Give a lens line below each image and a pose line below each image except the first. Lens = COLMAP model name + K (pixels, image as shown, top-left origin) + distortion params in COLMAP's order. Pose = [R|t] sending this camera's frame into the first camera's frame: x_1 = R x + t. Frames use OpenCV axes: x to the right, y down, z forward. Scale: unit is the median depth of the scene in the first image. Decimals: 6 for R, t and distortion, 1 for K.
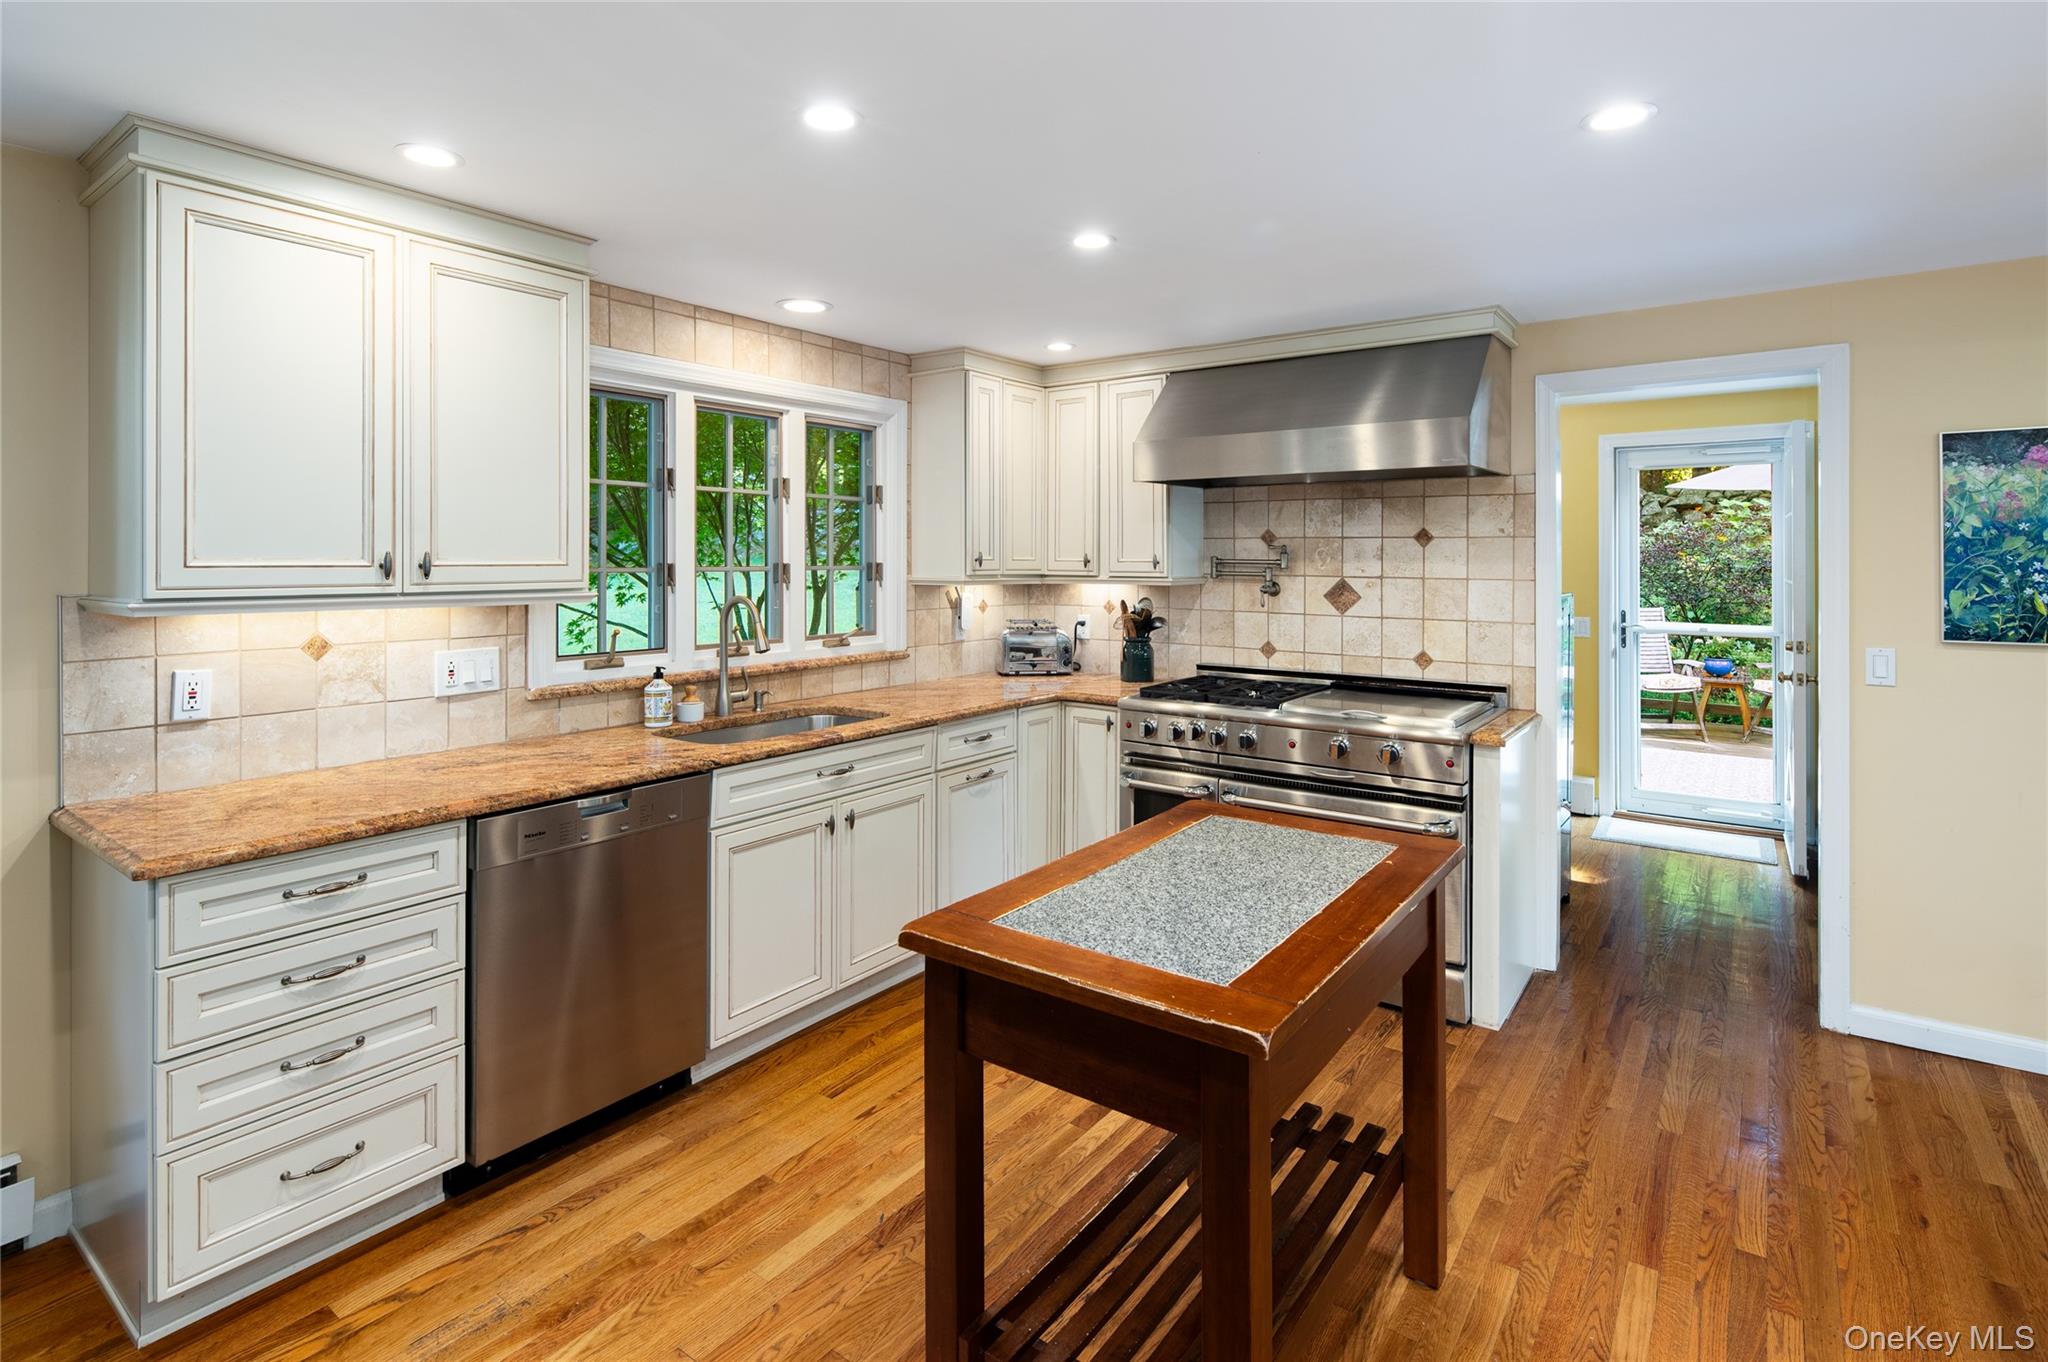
lens RADIAL K [[1011.1, 0, 1024.6], [0, 1011.1, 561.8], [0, 0, 1]] dist [0.012825, -0.007508]
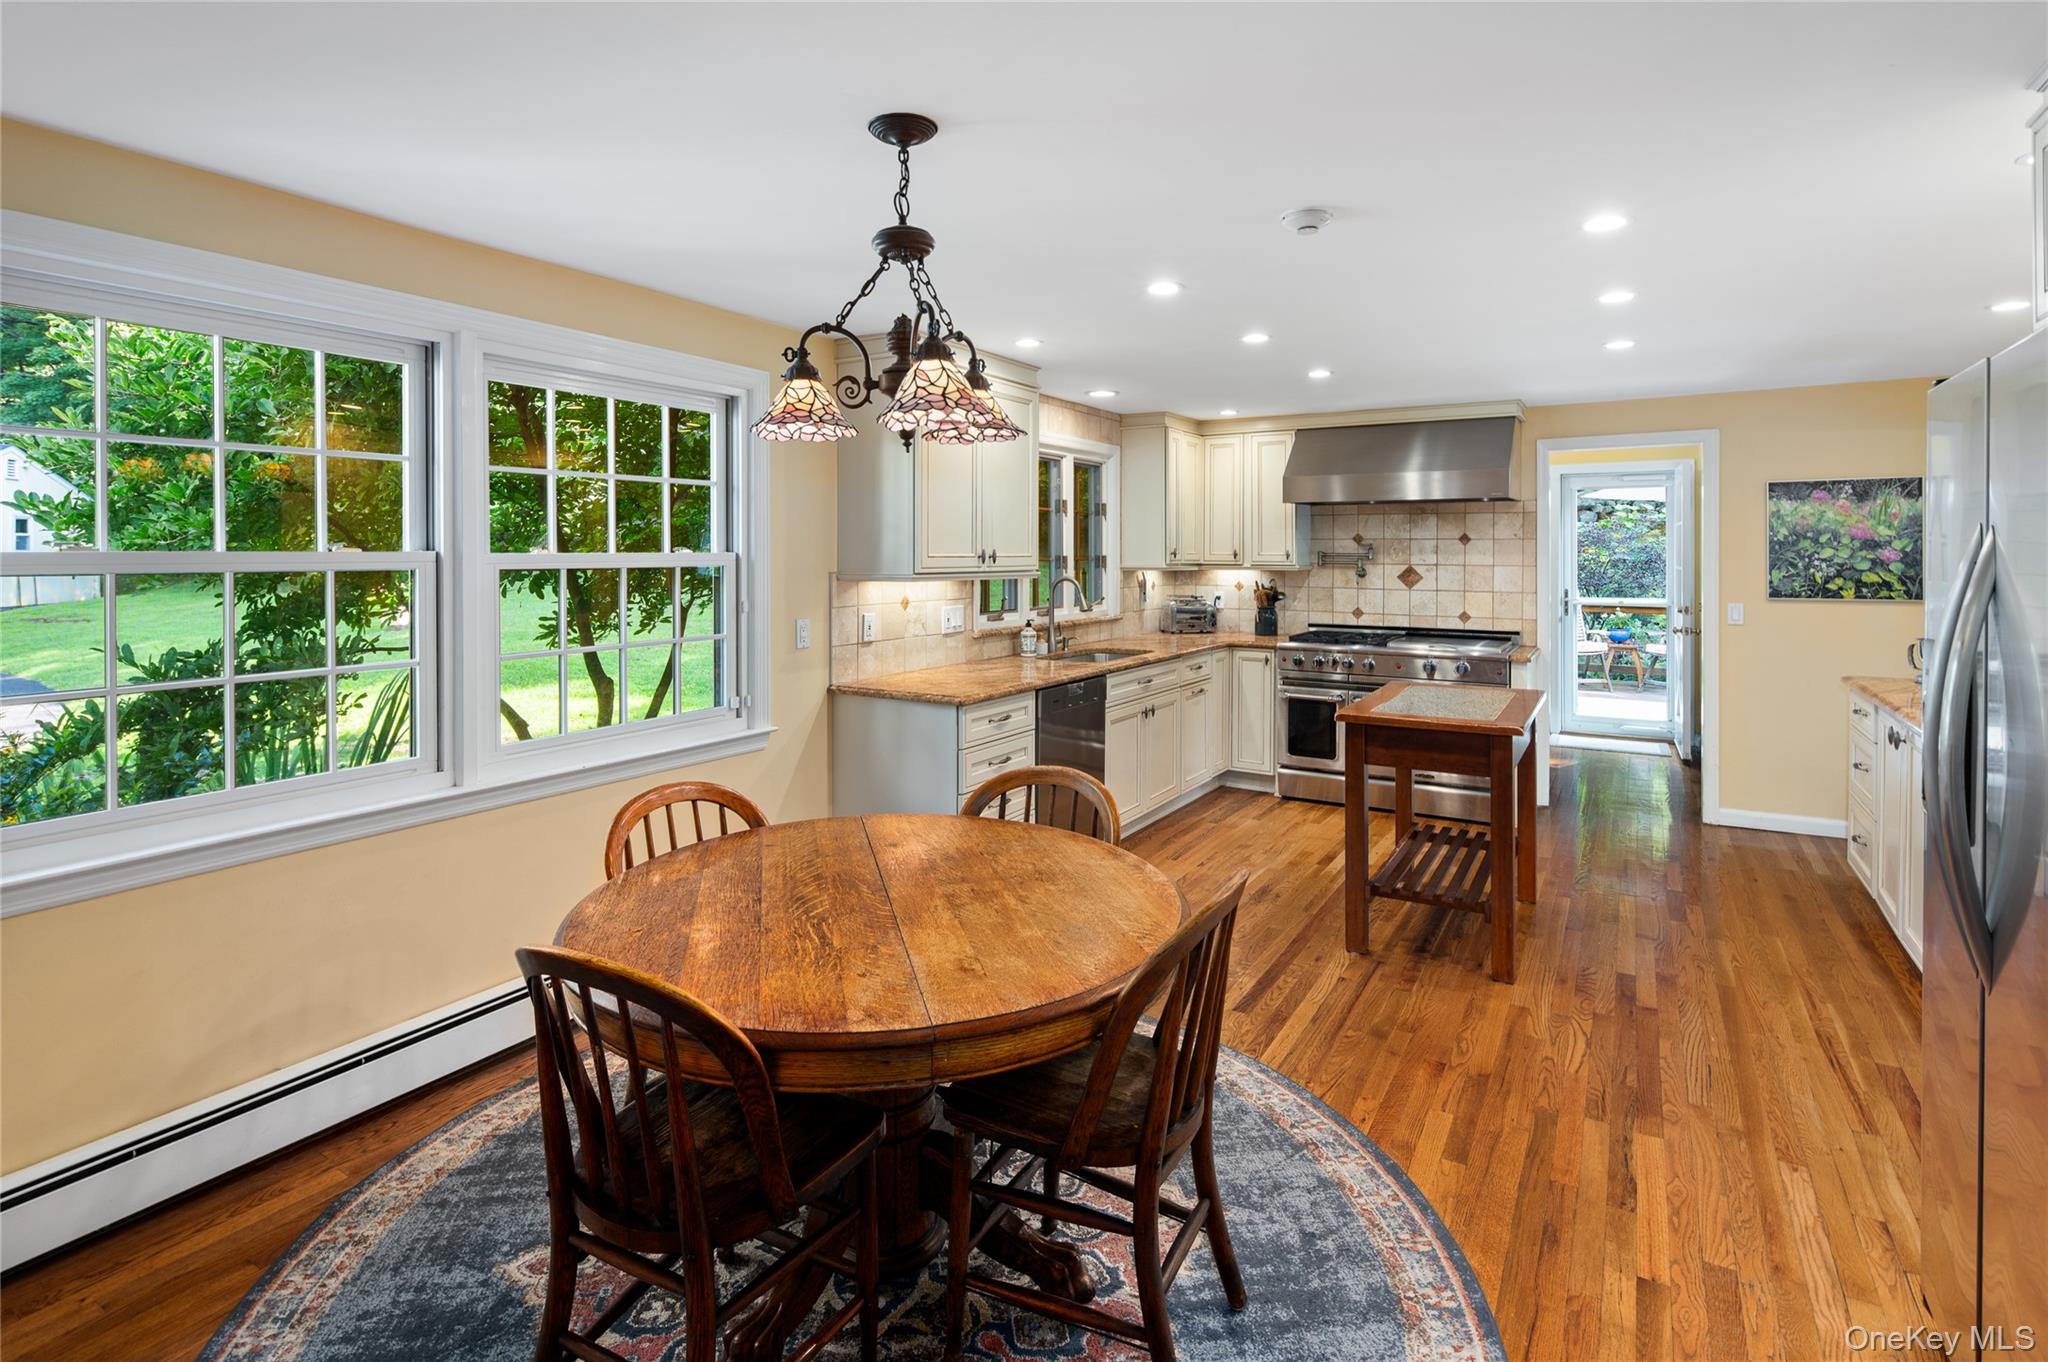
lens RADIAL K [[1011.1, 0, 1024.6], [0, 1011.1, 561.8], [0, 0, 1]] dist [0.012825, -0.007508]
pose [[0.996050, -0.001459, 0.088787, -0.400156], [0.001004, 0.999986, 0.005161, 0.002153], [-0.088794, -0.005052, 0.996037, -0.475646]]
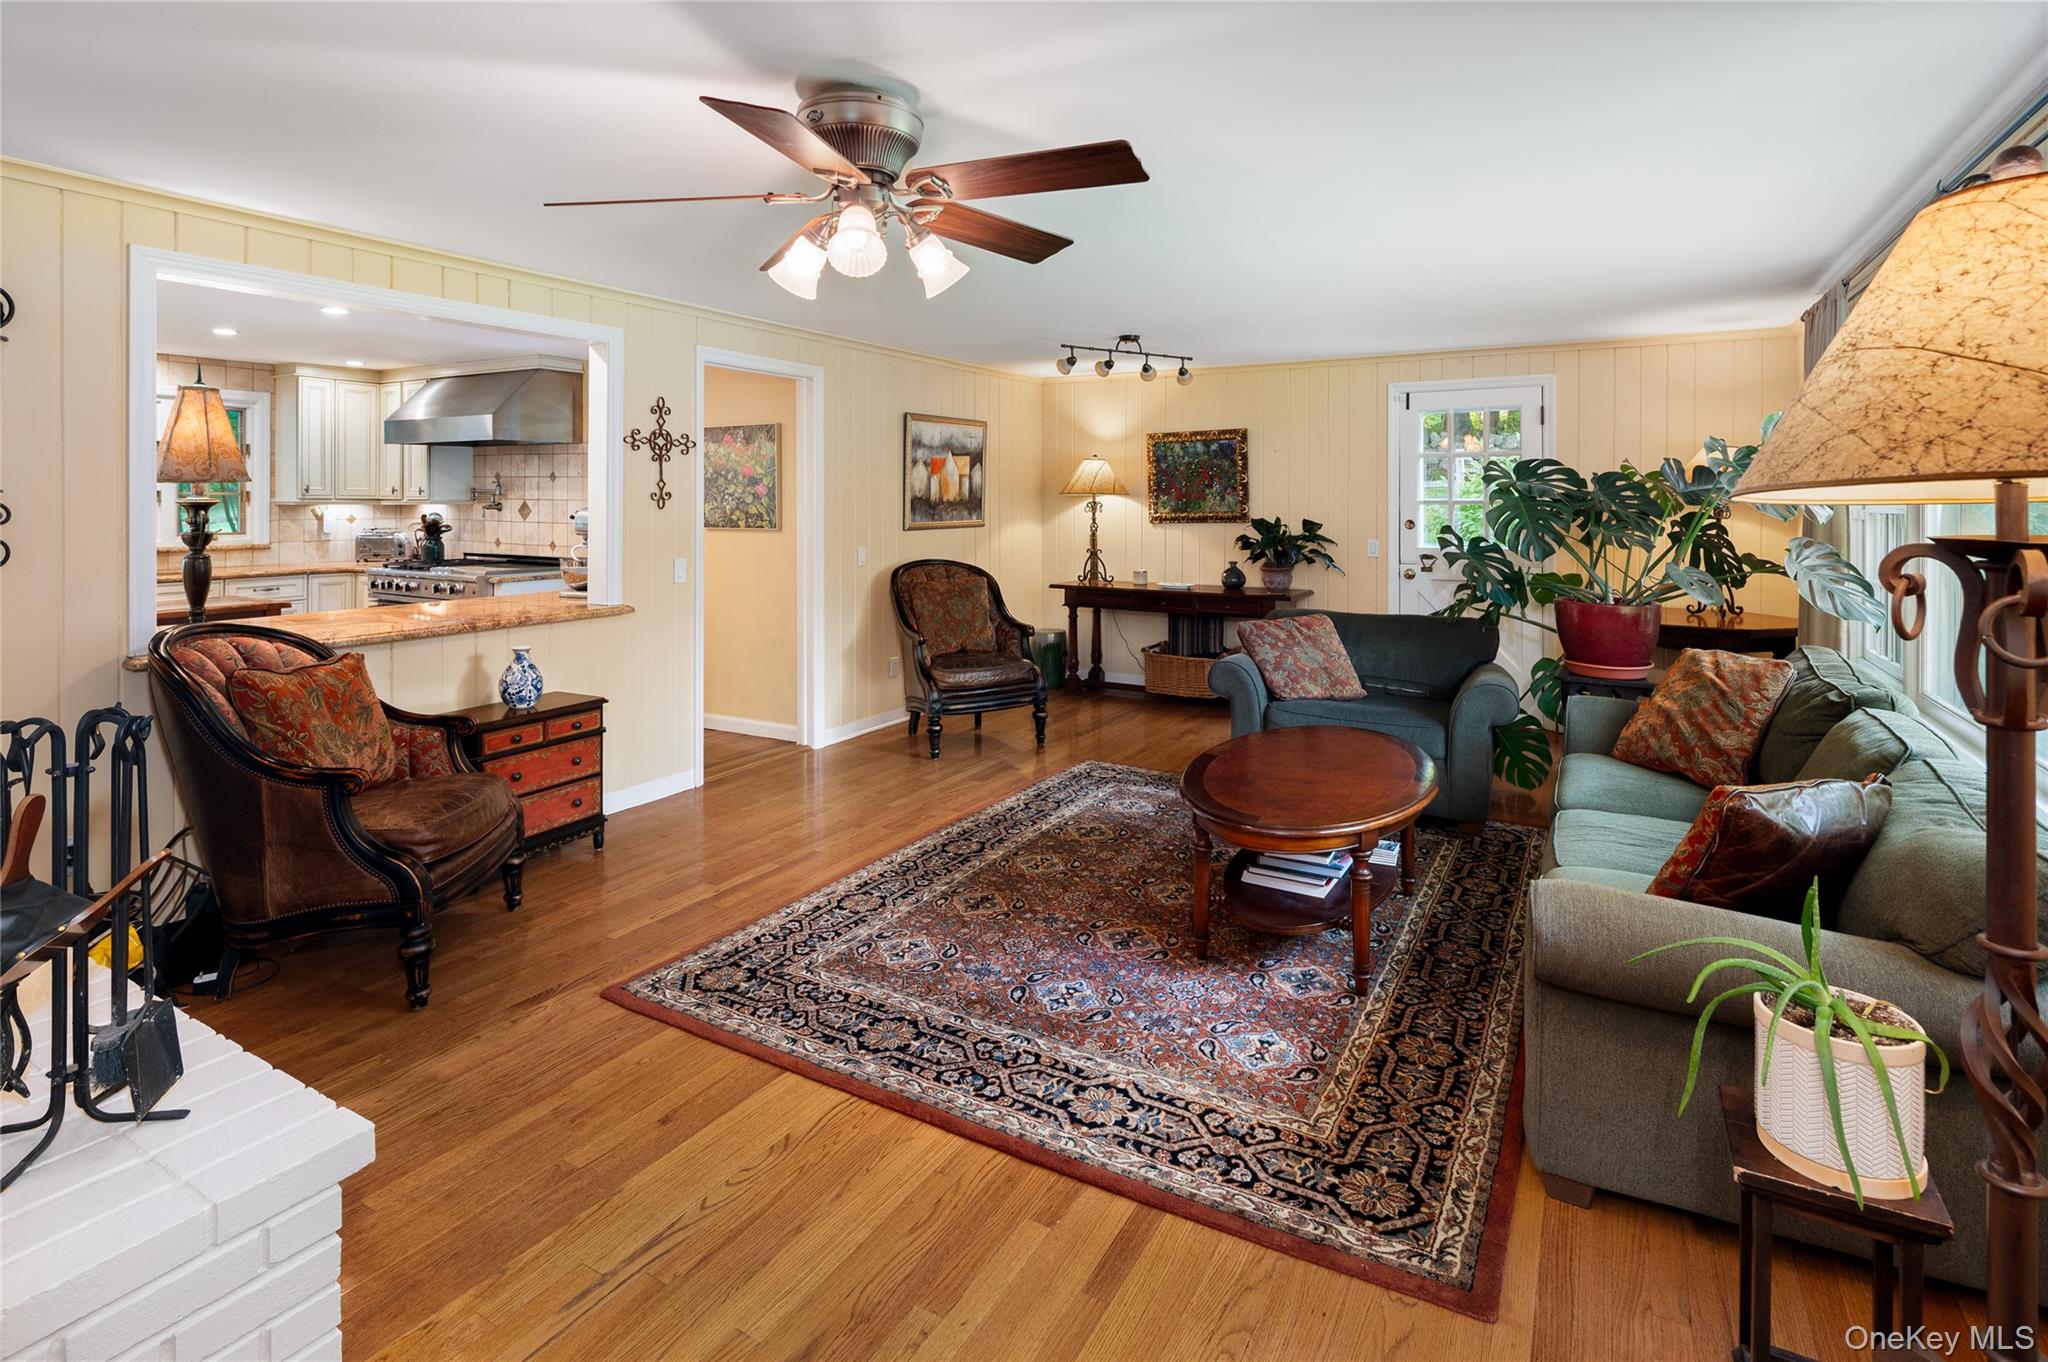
lens RADIAL K [[1020.3, 0, 1029.7], [0, 1020.3, 500.1], [0, 0, 1]] dist [-0.000551, -0.000282]
pose [[0.993604, -0.000083, 0.112922, 0.957028], [-0.000174, 0.999997, 0.002263, 0.011673], [-0.112922, -0.002268, 0.993601, -0.816964]]
